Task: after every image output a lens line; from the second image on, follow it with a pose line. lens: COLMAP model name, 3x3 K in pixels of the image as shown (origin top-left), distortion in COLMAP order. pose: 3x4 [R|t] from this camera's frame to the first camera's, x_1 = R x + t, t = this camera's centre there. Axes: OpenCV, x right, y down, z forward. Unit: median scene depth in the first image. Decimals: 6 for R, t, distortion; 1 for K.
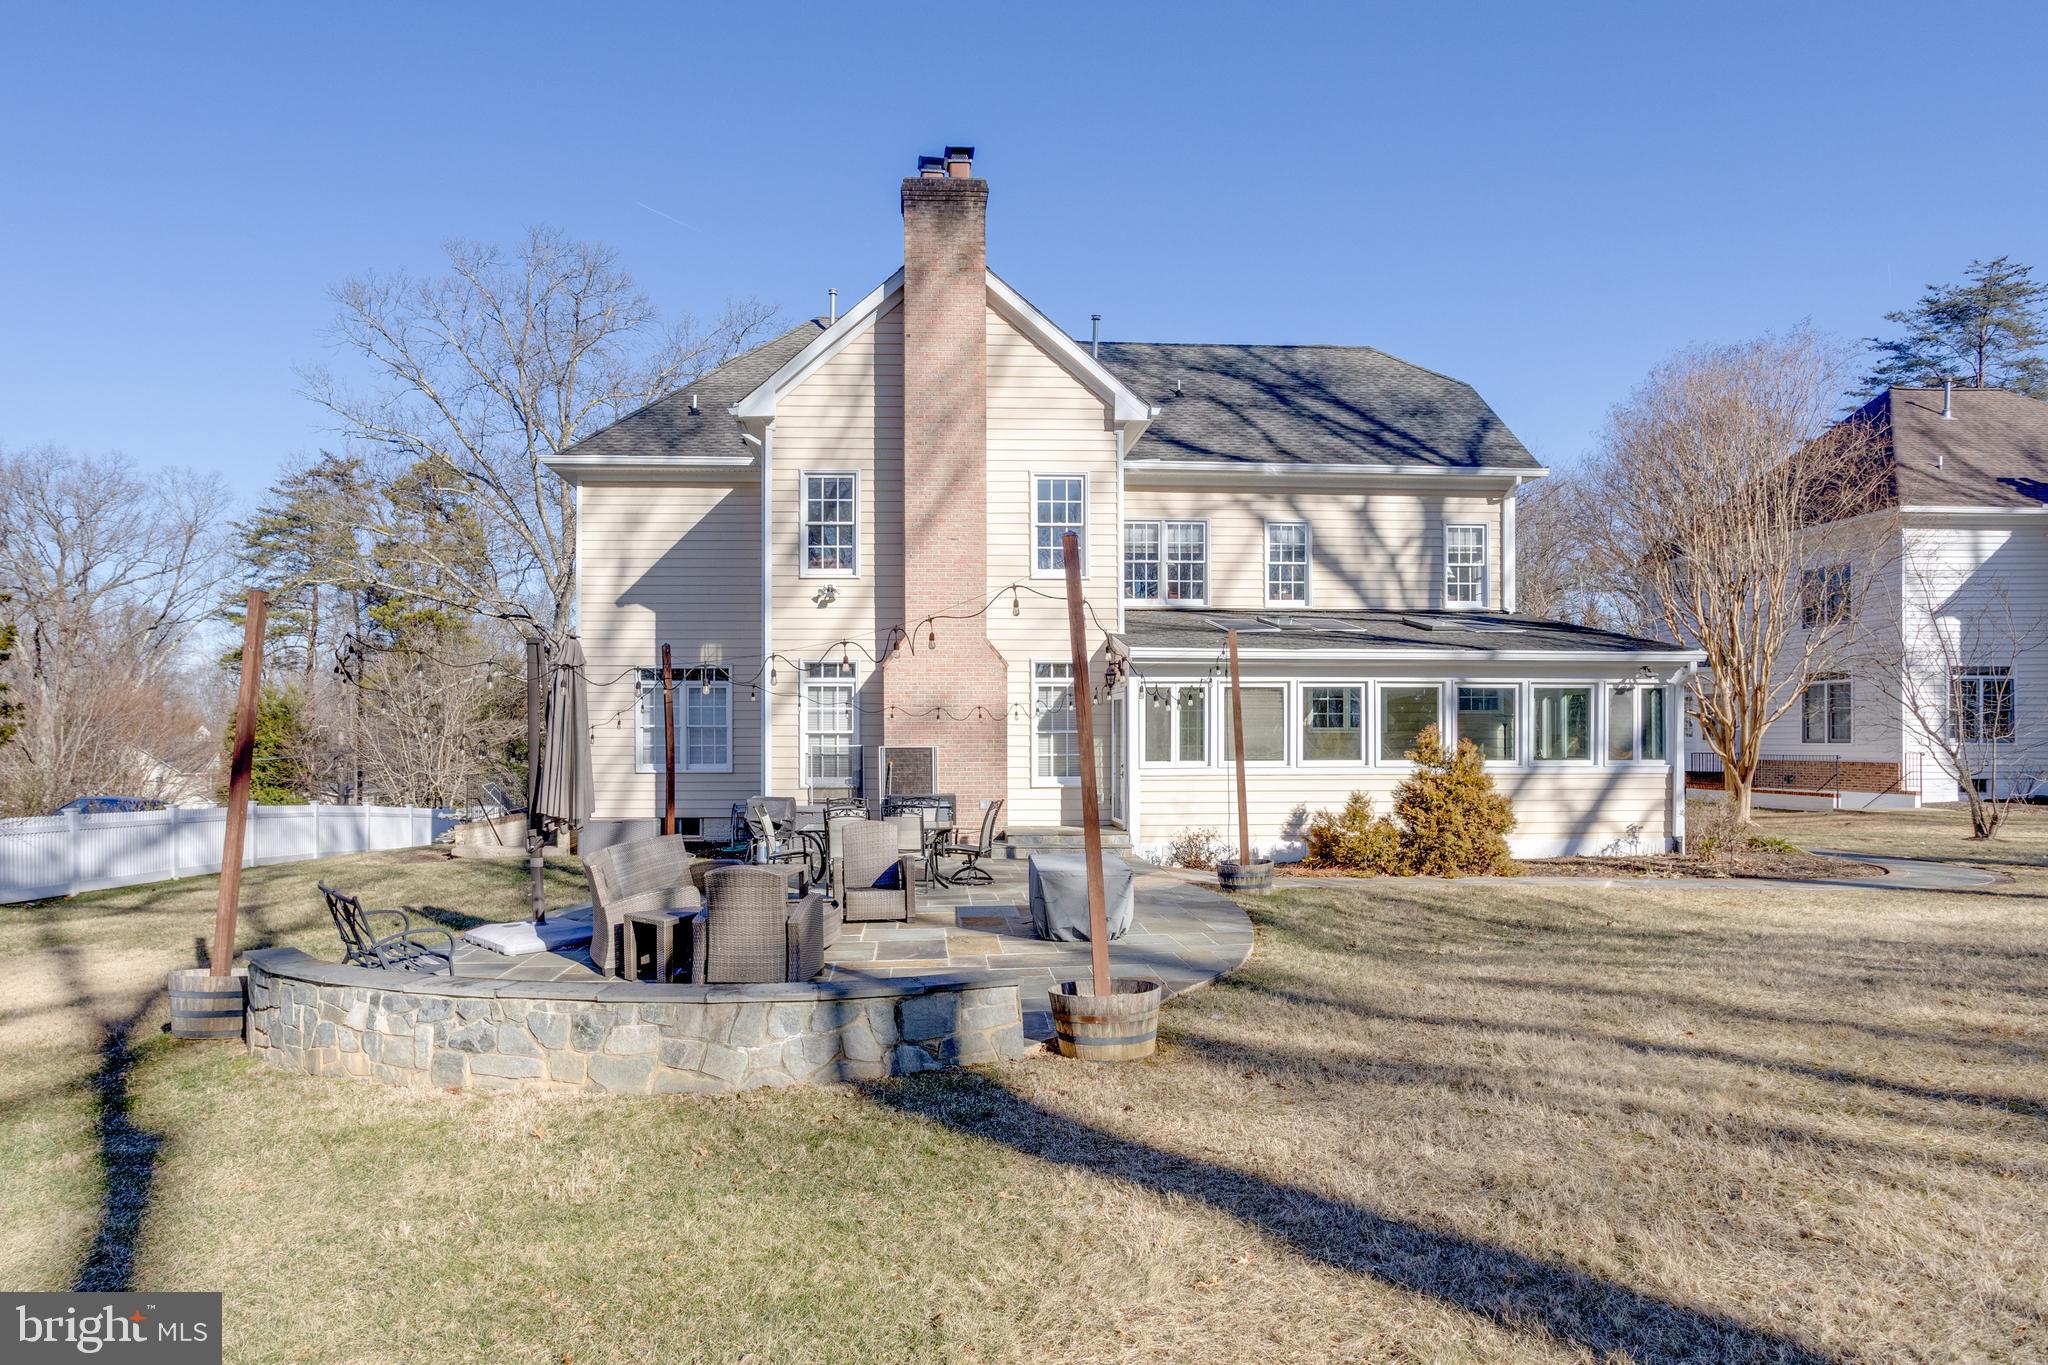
lens RADIAL K [[1180.4, 0, 1018.6], [0, 1180.4, 703.6], [0, 0, 1]] dist [-0.017931, 0.002126]
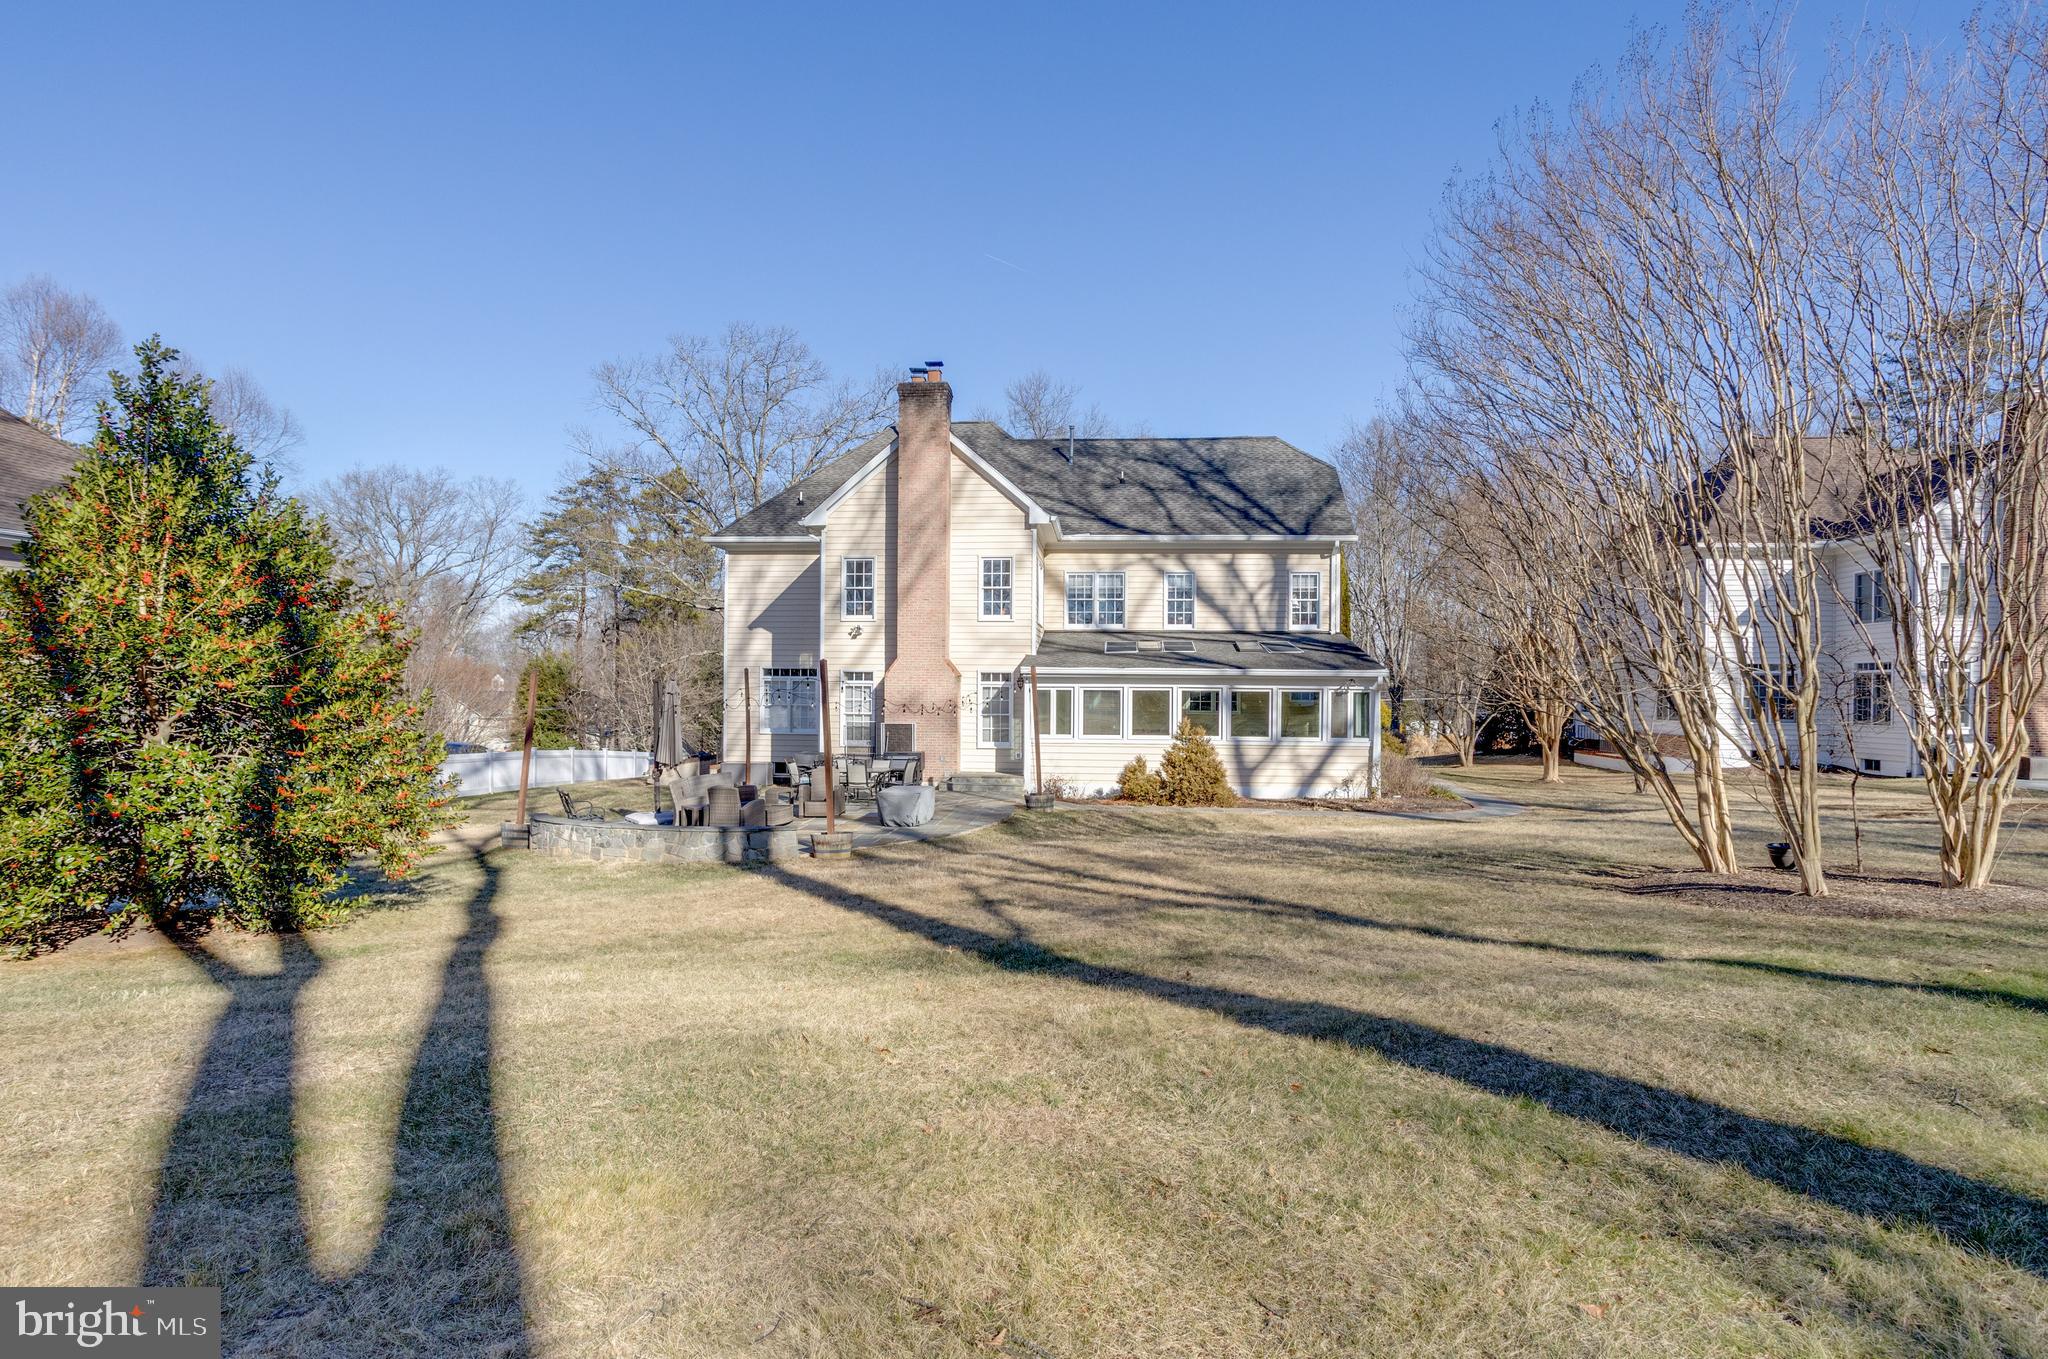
lens RADIAL K [[1028.4, 0, 1030.6], [0, 1028.4, 659.2], [0, 0, 1]] dist [-0.021526, 0.001218]
pose [[0.991576, 0.005703, -0.129401, 0.222402], [-0.006394, 0.999967, -0.004929, -0.038210], [0.129369, 0.005715, 0.991580, -0.335236]]
